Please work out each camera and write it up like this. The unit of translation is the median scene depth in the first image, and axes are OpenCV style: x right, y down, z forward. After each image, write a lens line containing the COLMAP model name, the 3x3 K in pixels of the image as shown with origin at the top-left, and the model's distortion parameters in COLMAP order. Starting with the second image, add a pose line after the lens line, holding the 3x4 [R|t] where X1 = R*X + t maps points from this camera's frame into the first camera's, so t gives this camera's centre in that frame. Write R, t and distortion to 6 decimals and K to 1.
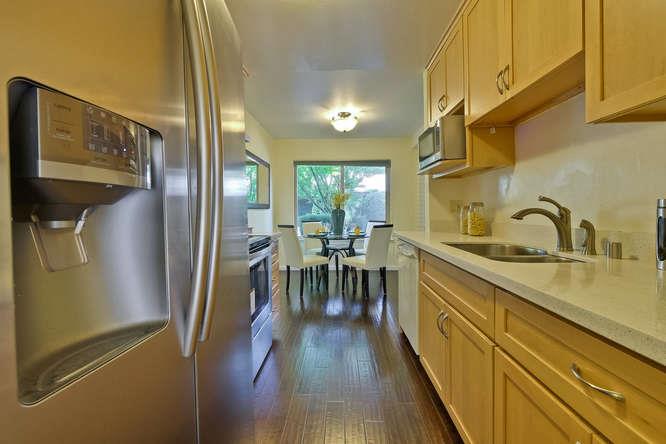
lens RADIAL K [[291.6, 0, 332.2], [0, 291.6, 215.2], [0, 0, 1]] dist [-0.002209, 0.000076]
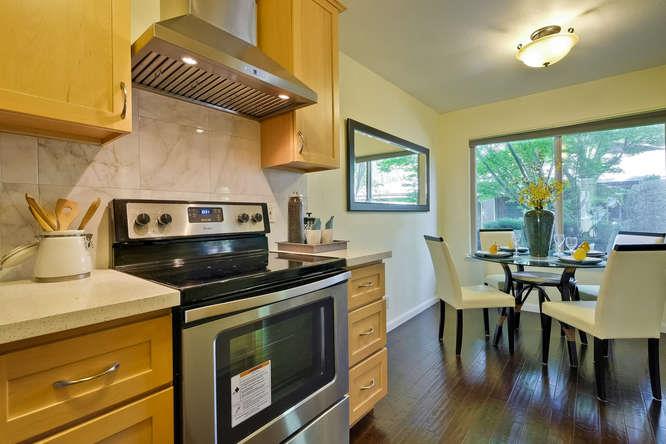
lens RADIAL K [[309.5, 0, 333.0], [0, 309.5, 214.6], [0, 0, 1]] dist [-0.000012, -0.000567]
pose [[0.782165, -0.008354, -0.623015, 0.079709], [-0.000277, 0.999905, -0.013756, -0.004050], [0.623071, 0.010932, 0.782089, 0.290646]]
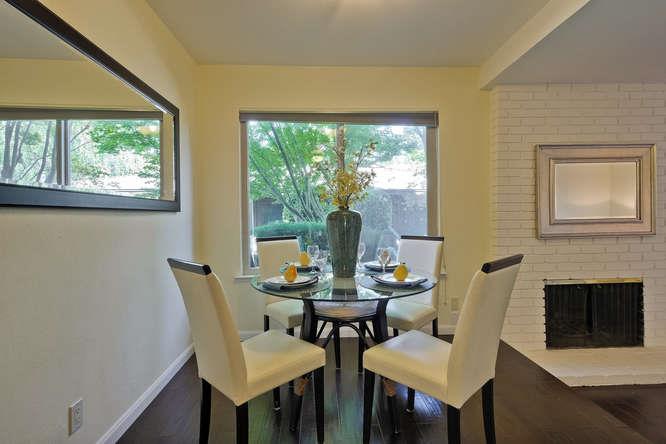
lens RADIAL K [[321.8, 0, 325.8], [0, 321.8, 217.2], [0, 0, 1]] dist [-0.000304, -0.000322]
pose [[0.998378, -0.007619, 0.056420, -0.027409], [0.008394, 0.999874, -0.013505, -0.006395], [-0.056310, 0.013956, 0.998316, 0.565193]]
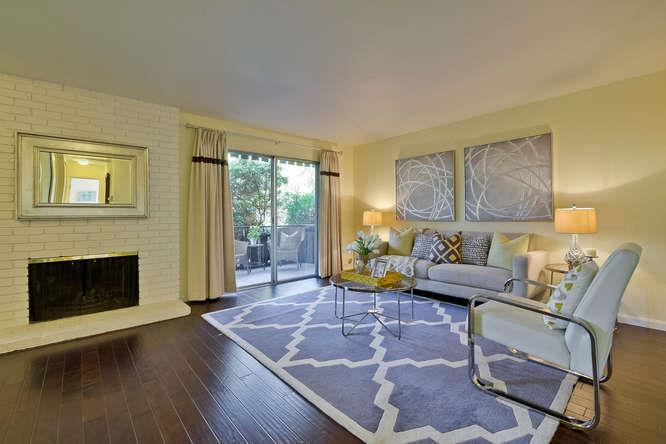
lens RADIAL K [[298.1, 0, 332.3], [0, 298.1, 213.2], [0, 0, 1]] dist [-0.003059, -0.000162]
pose [[0.745929, 0.009109, 0.665963, 0.501981], [0.012167, 0.999553, -0.027300, 0.040666], [-0.665914, 0.028467, 0.745485, 0.276870]]
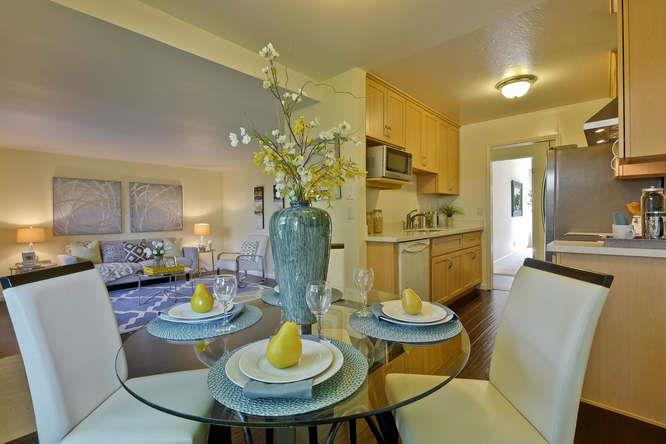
lens RADIAL K [[309.5, 0, 333.0], [0, 309.5, 214.6], [0, 0, 1]] dist [-0.000012, -0.000567]
pose [[-0.768475, 0.017813, 0.639632, -0.153190], [0.027514, 0.999608, 0.005218, -0.017372], [-0.639288, 0.021609, -0.768664, 1.166897]]
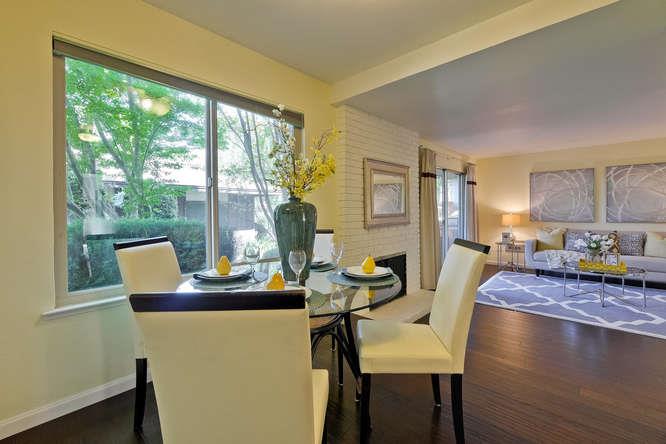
lens RADIAL K [[291.6, 0, 332.2], [0, 291.6, 215.2], [0, 0, 1]] dist [-0.002209, 0.000076]
pose [[0.662547, -0.012086, 0.748923, -0.200372], [0.020236, 0.999794, -0.001768, -0.004363], [-0.748747, 0.016326, 0.662655, 0.735478]]
